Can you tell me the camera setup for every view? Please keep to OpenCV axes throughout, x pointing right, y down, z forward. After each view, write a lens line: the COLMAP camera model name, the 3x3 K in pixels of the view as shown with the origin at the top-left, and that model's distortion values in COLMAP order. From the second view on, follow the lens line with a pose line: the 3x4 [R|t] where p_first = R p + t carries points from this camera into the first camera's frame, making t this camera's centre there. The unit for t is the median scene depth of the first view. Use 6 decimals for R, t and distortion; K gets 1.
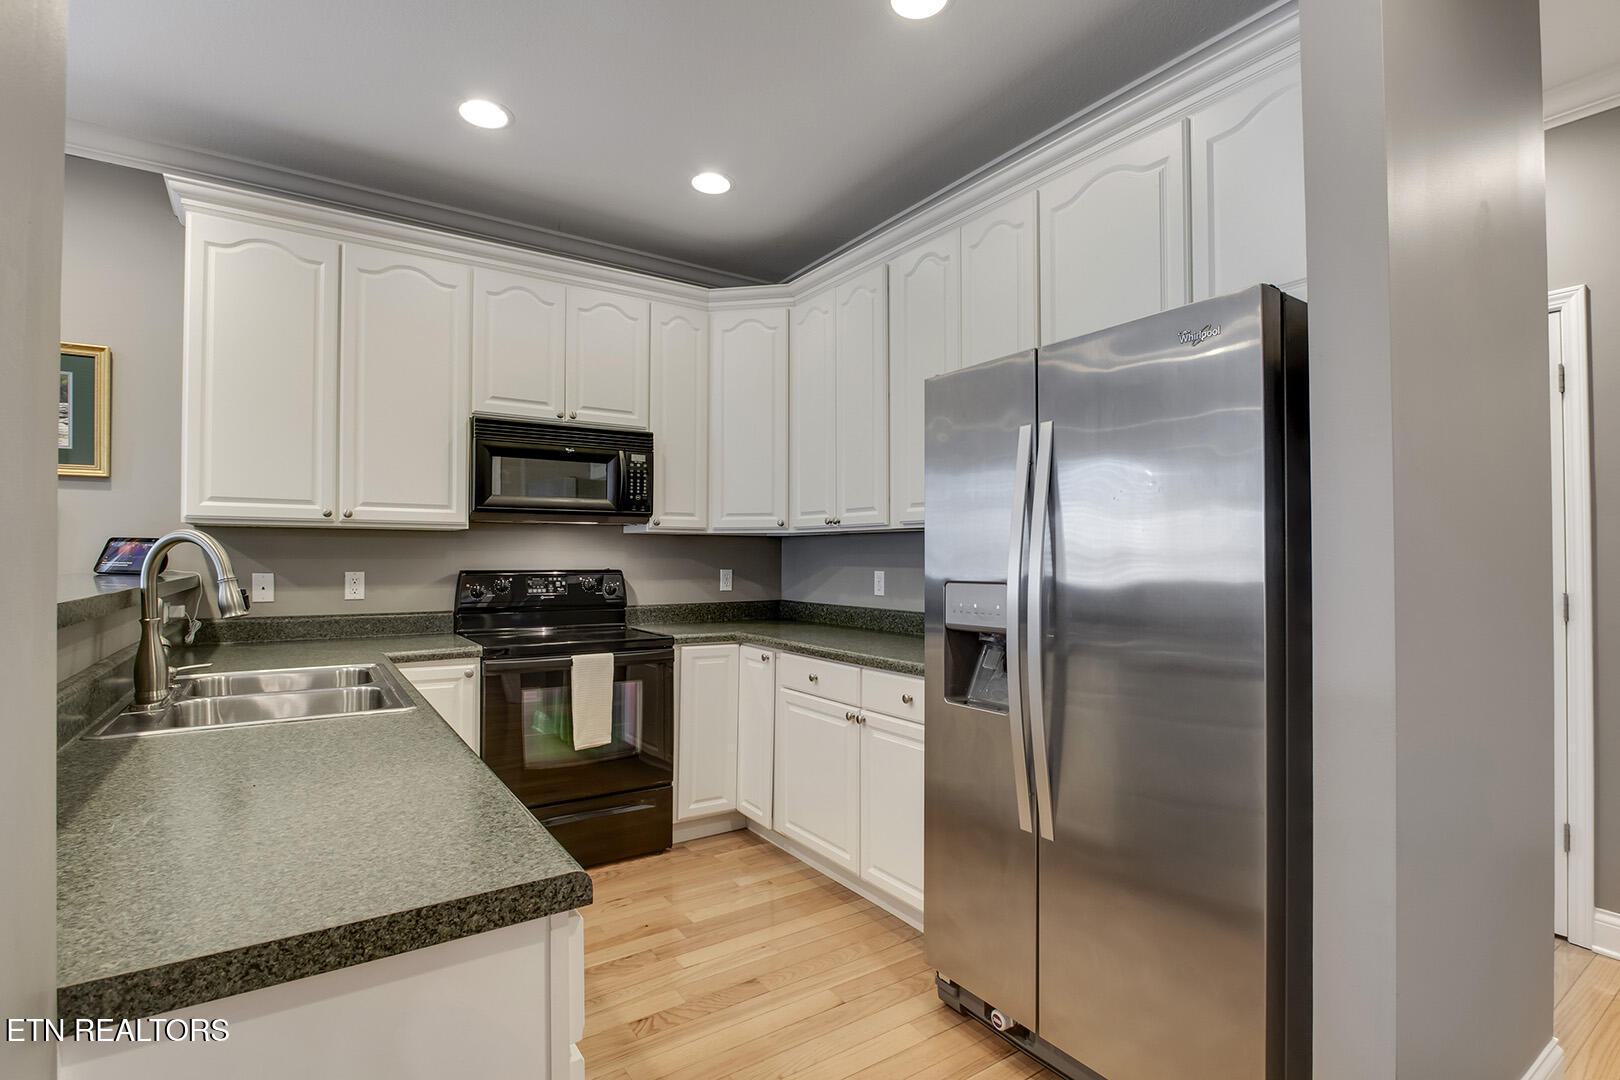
lens RADIAL K [[760.4, 0, 806.2], [0, 760.4, 544.5], [0, 0, 1]] dist [-0.021434, 0.003056]
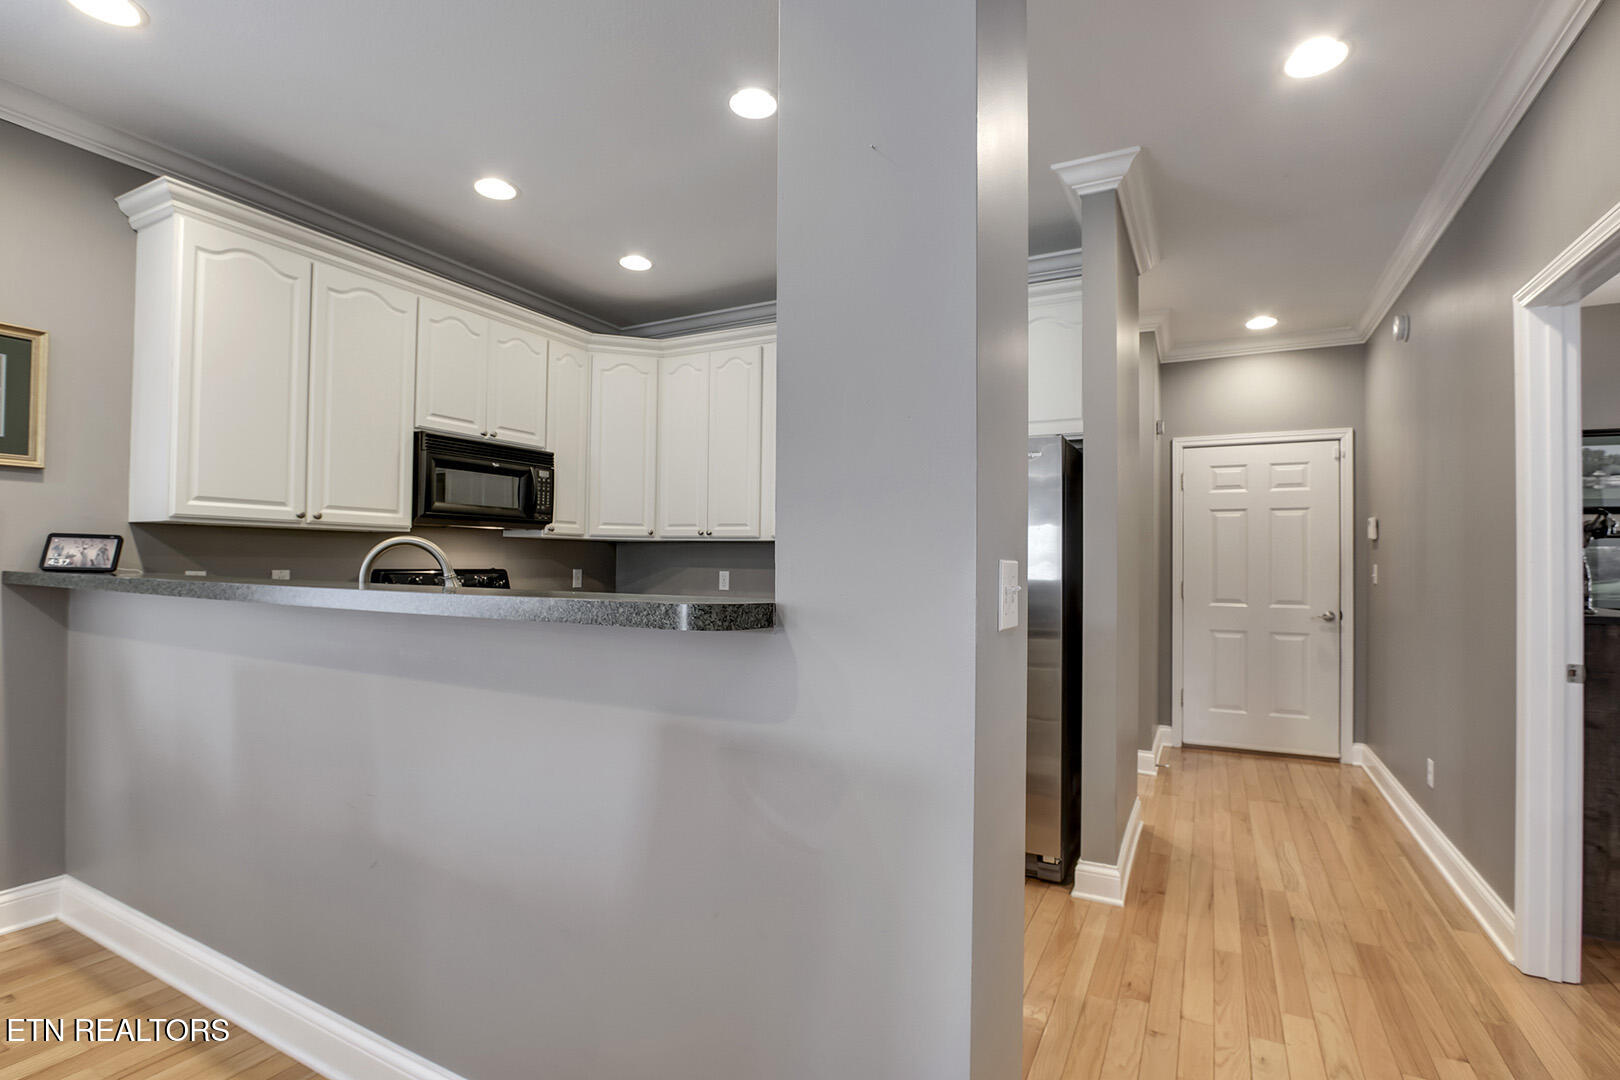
lens RADIAL K [[760.4, 0, 811.5], [0, 760.4, 547.7], [0, 0, 1]] dist [-0.021434, 0.003056]
pose [[0.882470, 0.018562, 0.470002, -0.445332], [-0.020036, 0.999798, -0.001866, -0.006688], [-0.469942, -0.007770, 0.882663, -0.251884]]
